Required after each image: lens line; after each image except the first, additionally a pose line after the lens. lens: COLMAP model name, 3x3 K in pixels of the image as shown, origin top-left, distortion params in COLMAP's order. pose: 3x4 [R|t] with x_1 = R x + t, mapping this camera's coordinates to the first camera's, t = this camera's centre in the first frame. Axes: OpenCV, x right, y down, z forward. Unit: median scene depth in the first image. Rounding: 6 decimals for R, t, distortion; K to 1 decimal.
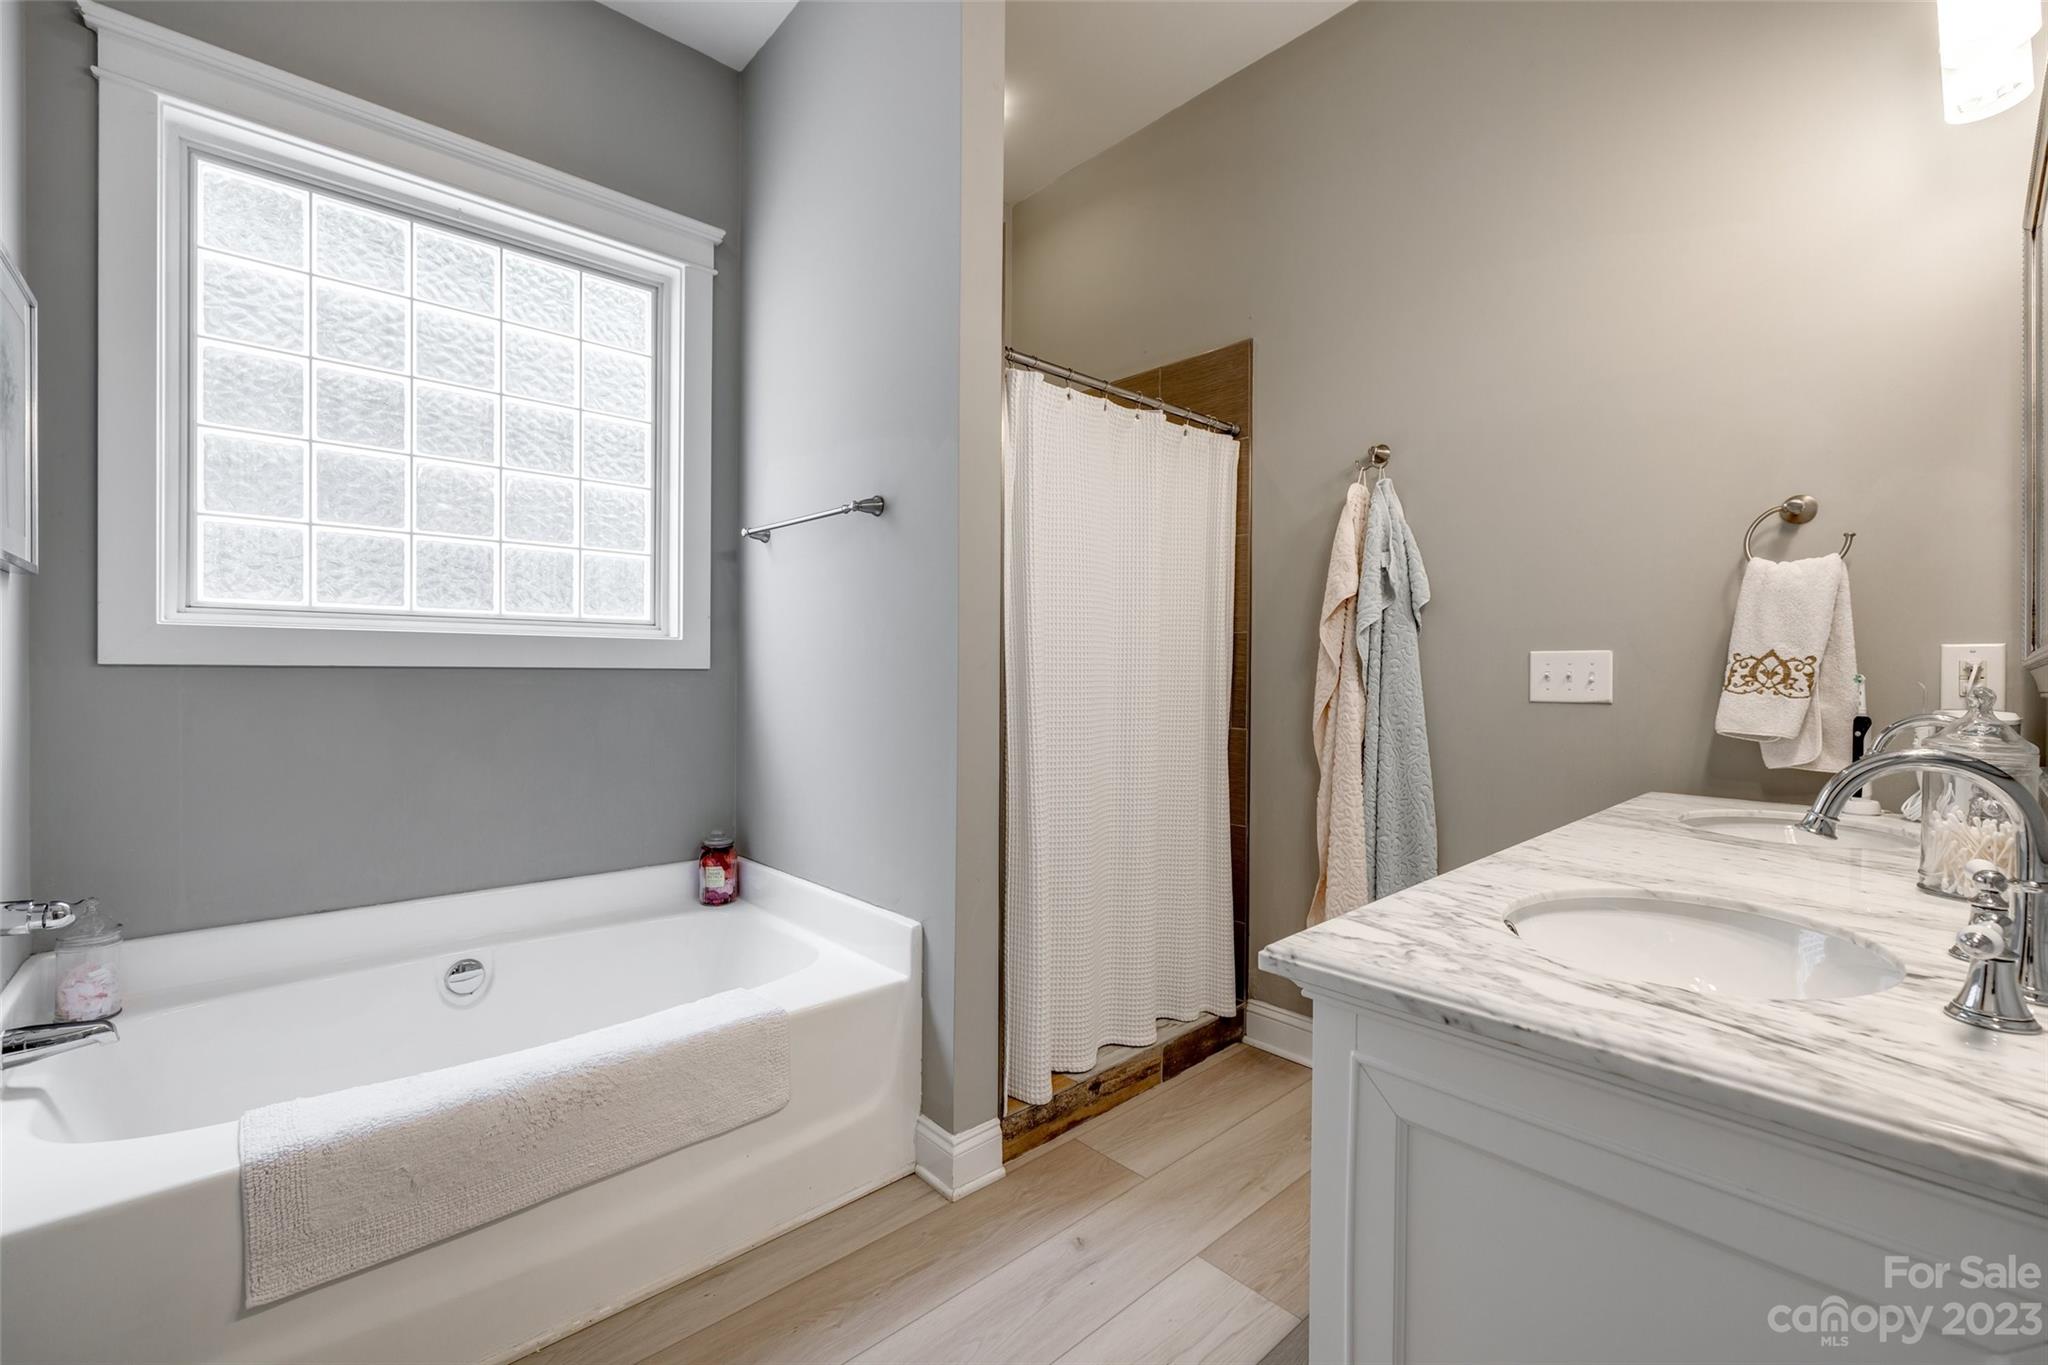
lens RADIAL K [[864.8, 0, 1026.7], [0, 864.8, 675.6], [0, 0, 1]] dist [-0.002294, -0.000628]
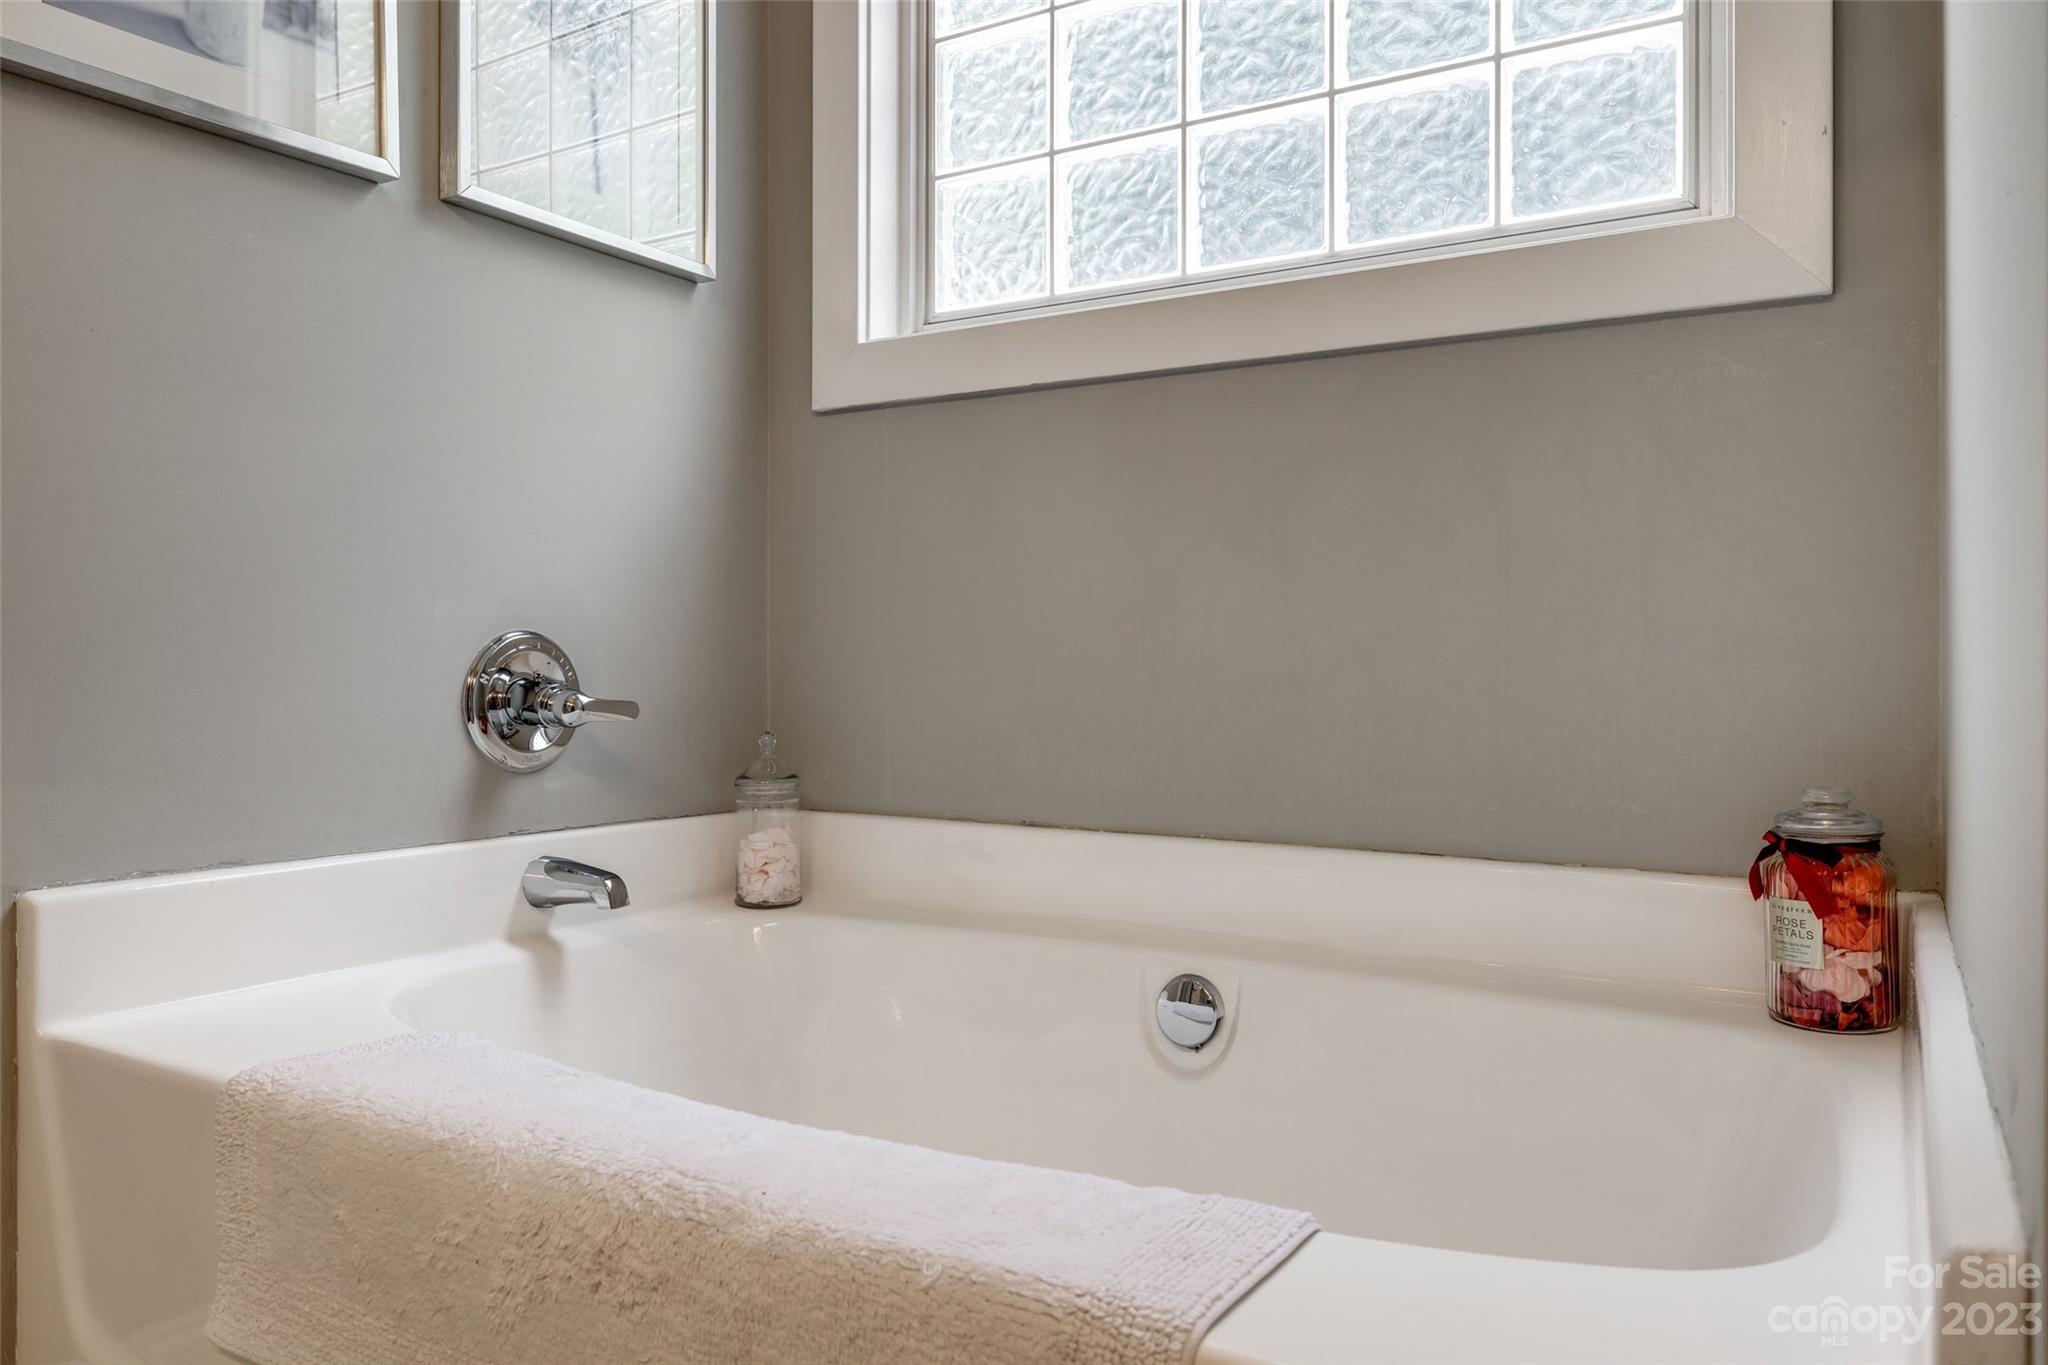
lens RADIAL K [[1442.5, 0, 1024.0], [0, 1442.5, 676.7], [0, 0, 1]] dist [-0.007157, -0.001455]
pose [[0.281529, -0.007025, -0.959527, 0.061811], [-0.006463, 0.999937, -0.009217, 0.145805], [0.959531, 0.008796, 0.281466, 0.581784]]
